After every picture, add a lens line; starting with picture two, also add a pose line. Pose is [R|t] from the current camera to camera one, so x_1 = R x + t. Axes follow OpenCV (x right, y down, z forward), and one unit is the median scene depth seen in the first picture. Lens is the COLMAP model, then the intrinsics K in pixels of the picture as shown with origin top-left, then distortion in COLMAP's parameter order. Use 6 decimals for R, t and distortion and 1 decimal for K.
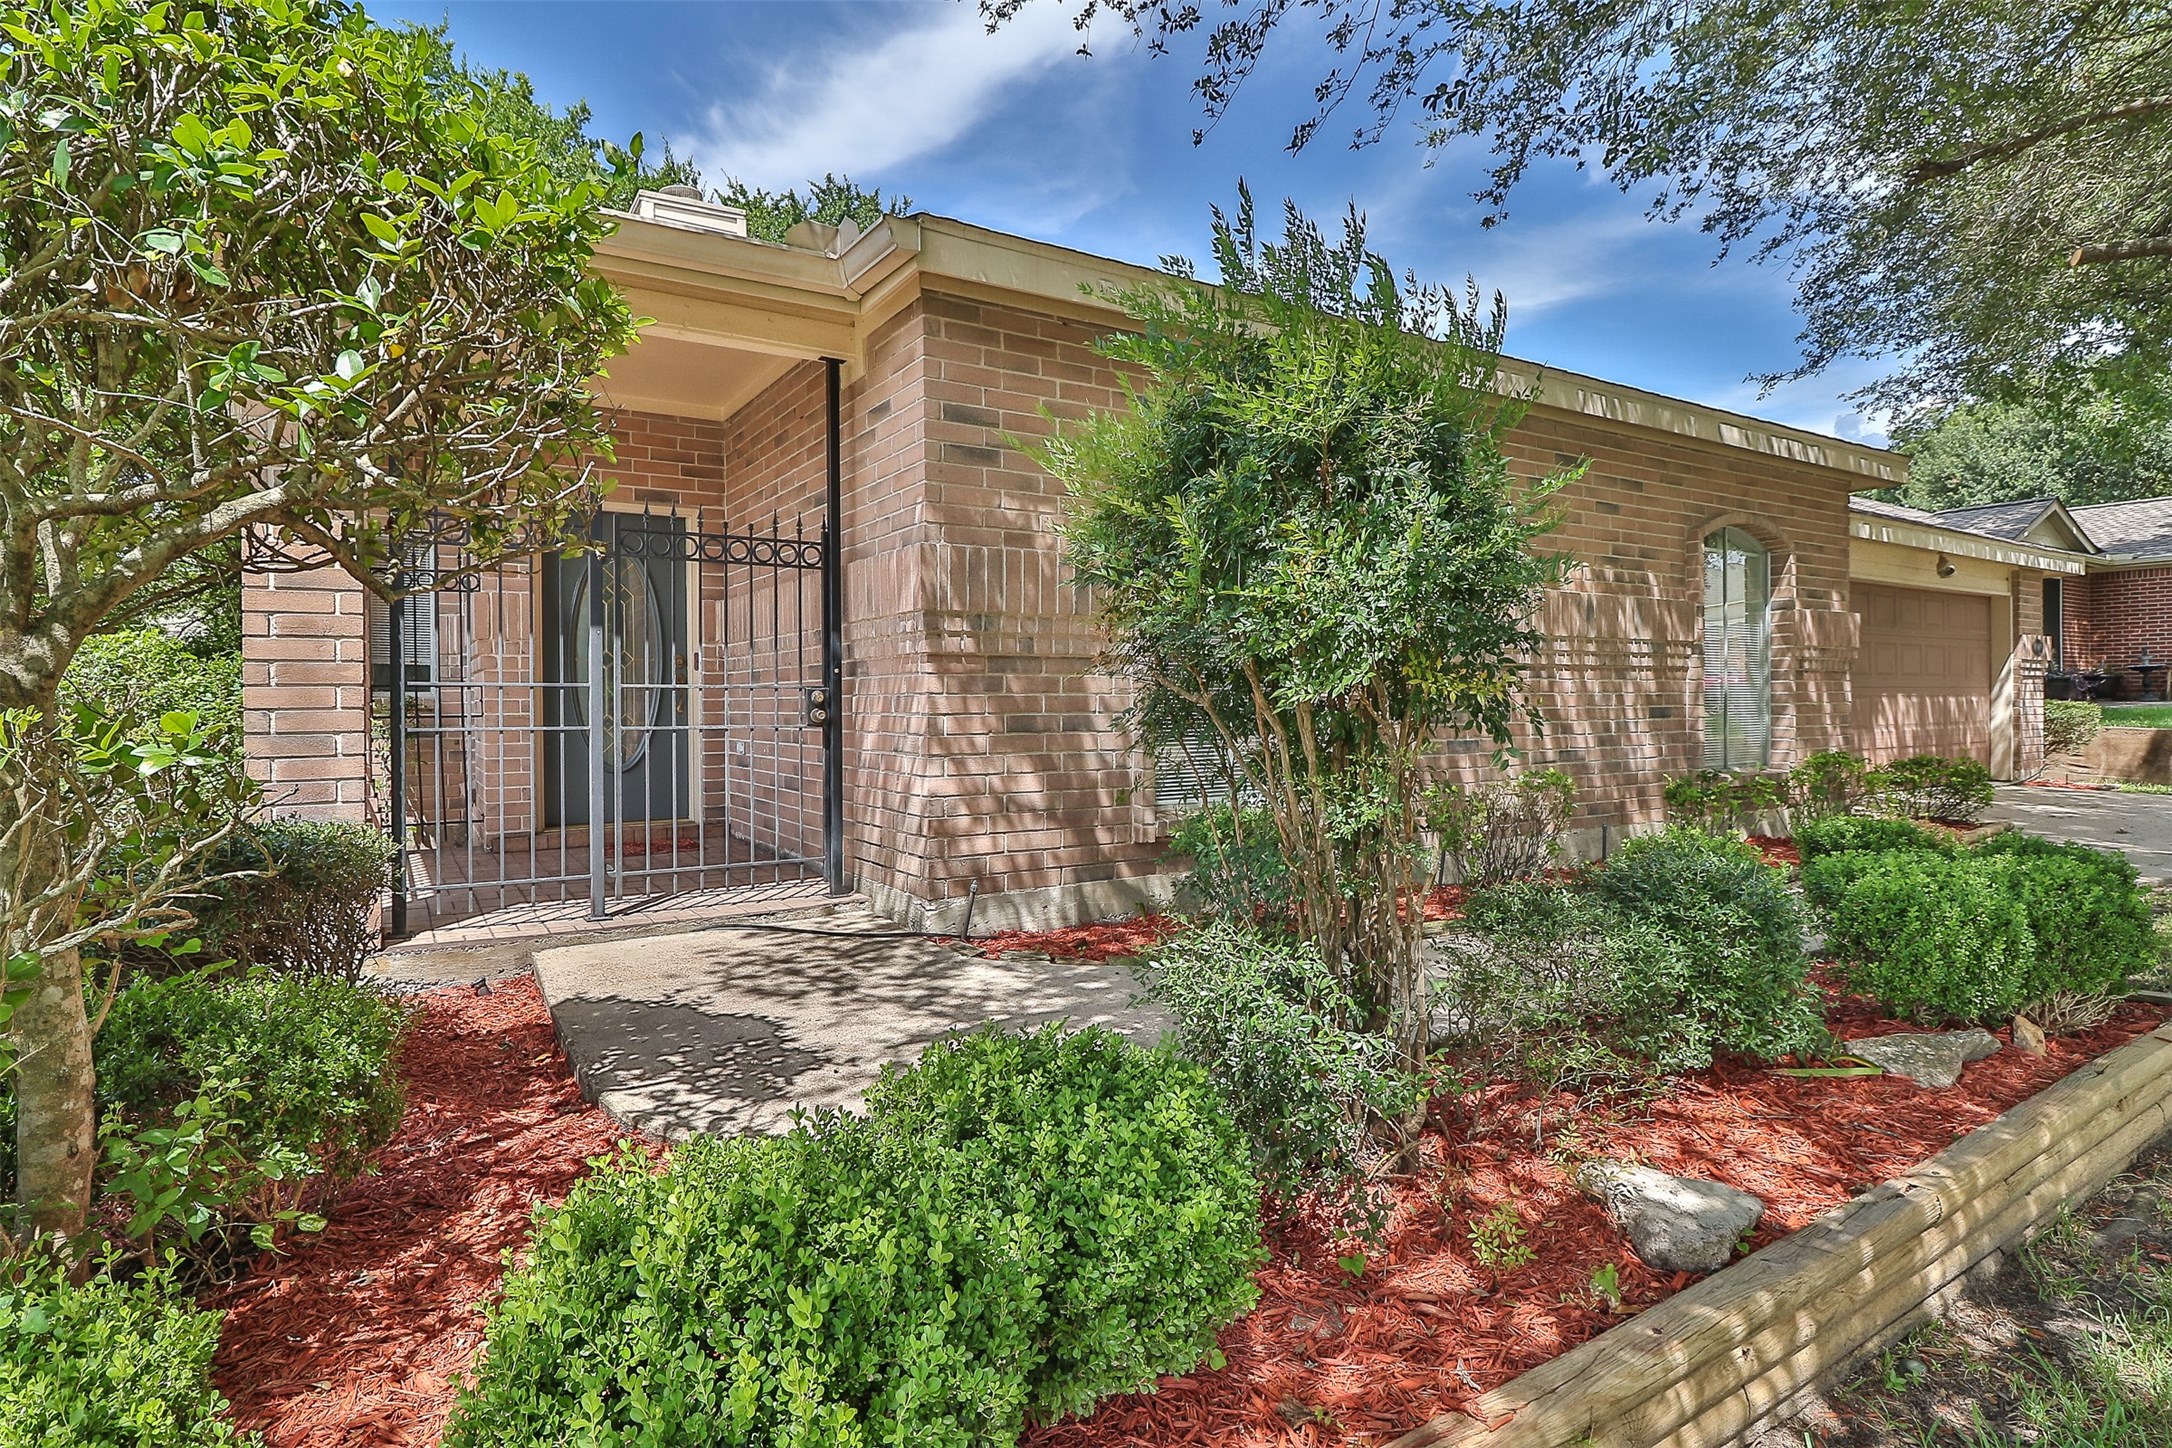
lens RADIAL K [[1115.2, 0, 1090.5], [0, 1115.2, 721.7], [0, 0, 1]] dist [-0.003425, -0.011140]
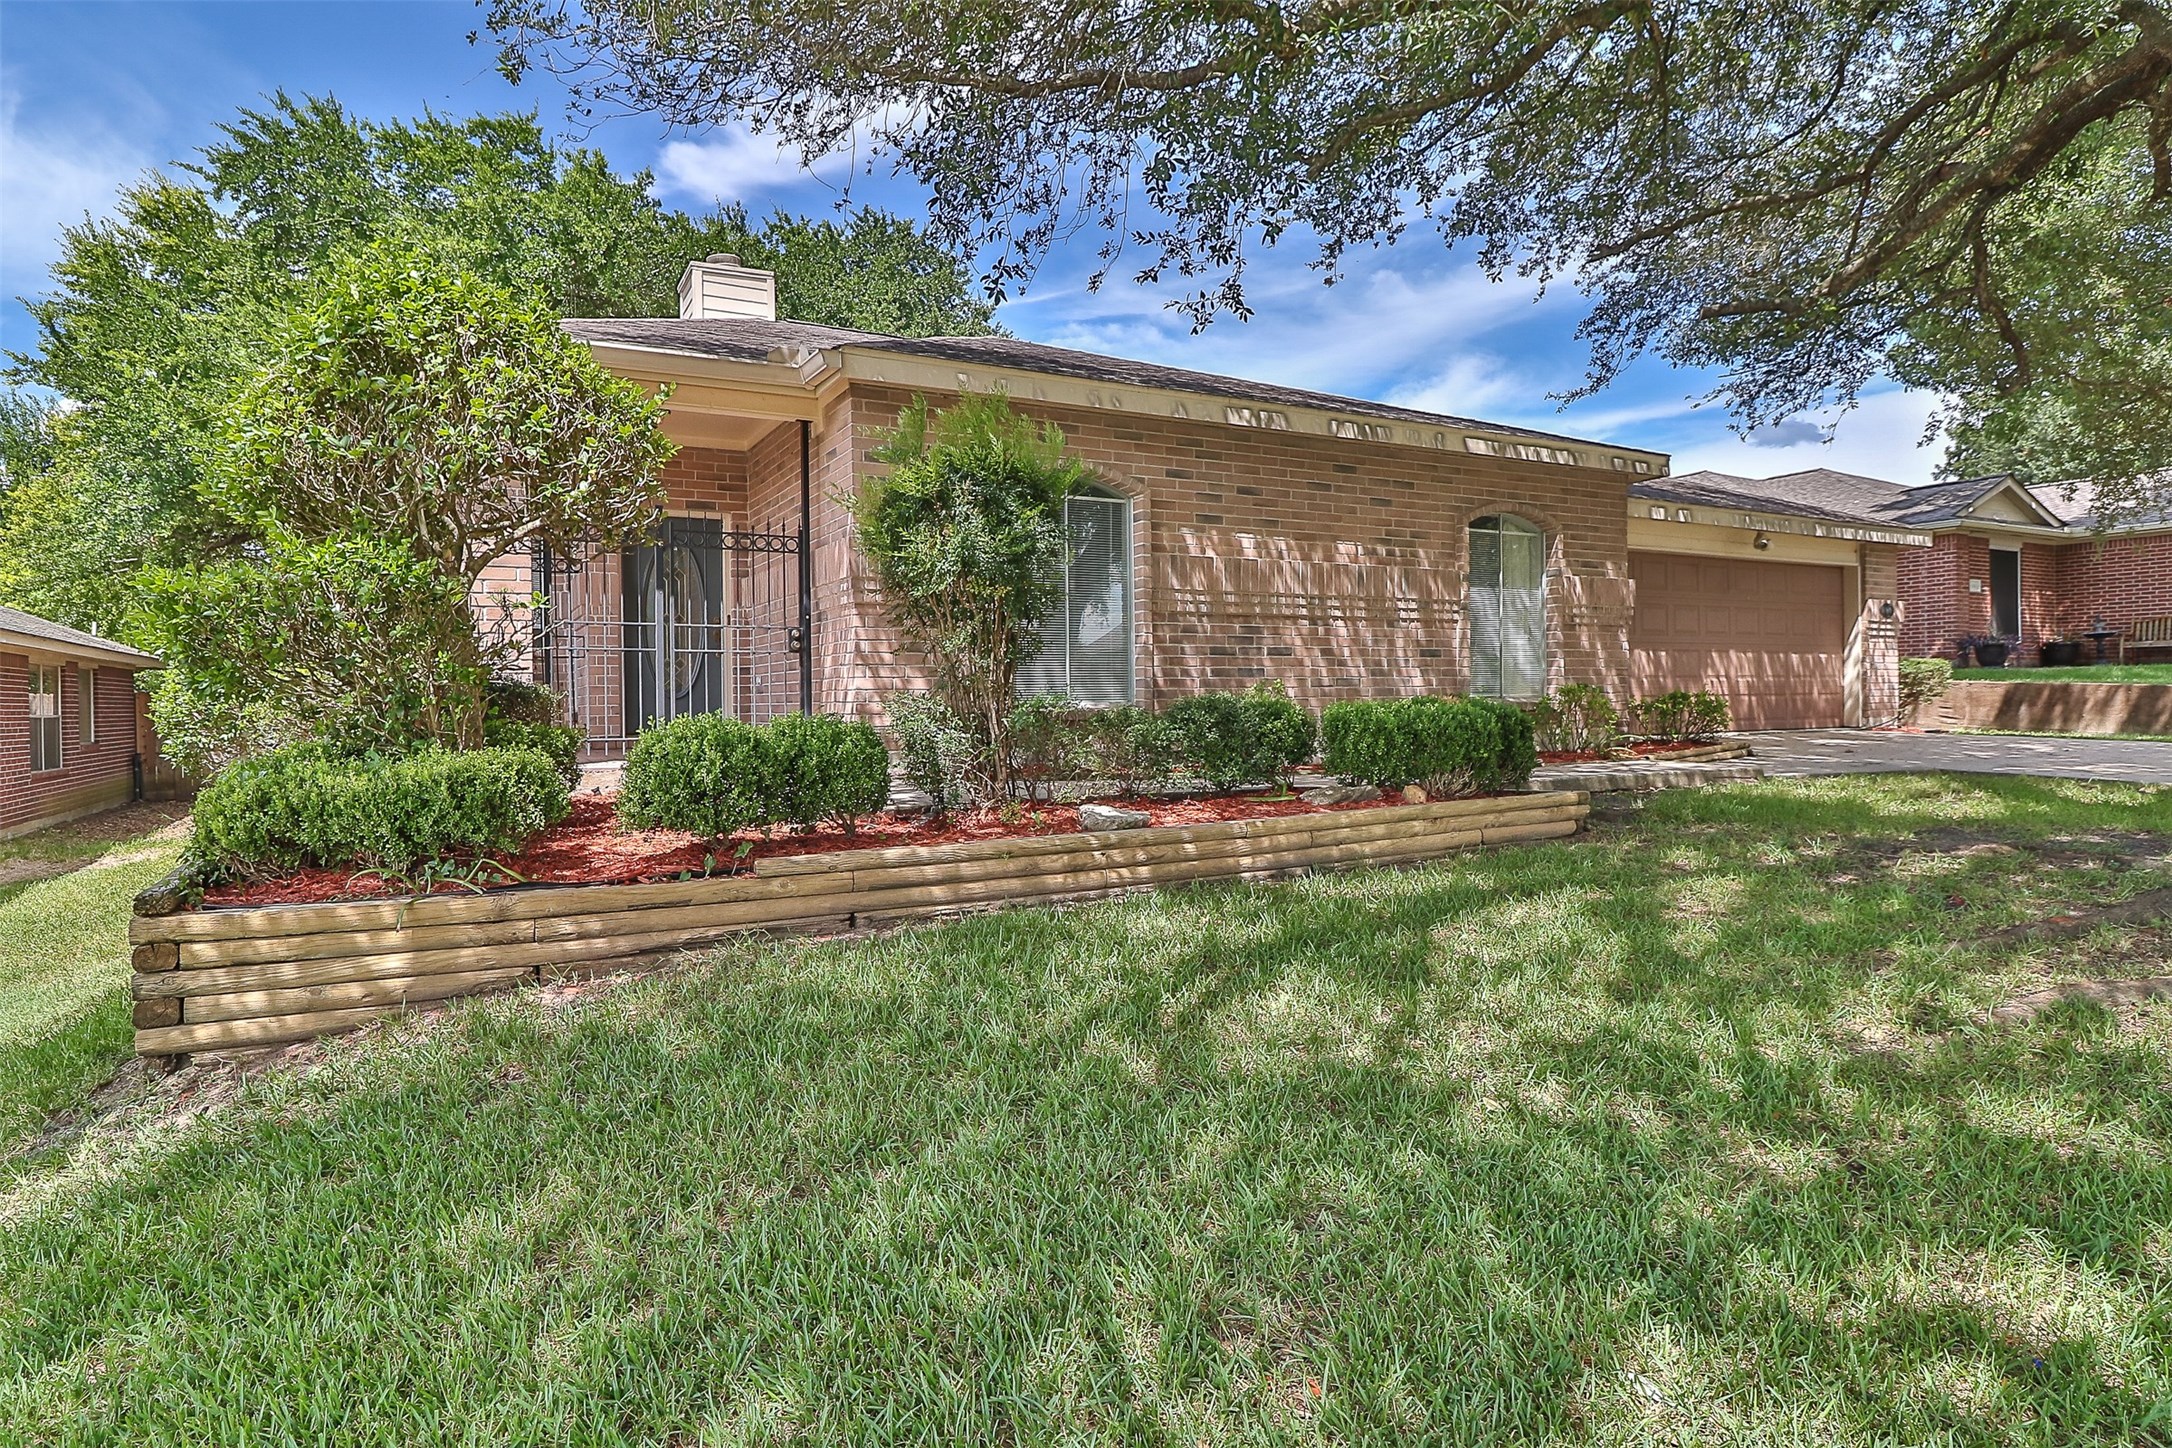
lens RADIAL K [[1189.4, 0, 1082.2], [0, 1189.4, 717.2], [0, 0, 1]] dist [-0.002073, -0.005718]
pose [[0.997049, -0.003186, -0.076703, 0.217239], [0.002909, 0.999989, -0.003732, 0.077015], [0.076714, 0.003498, 0.997047, -0.487287]]
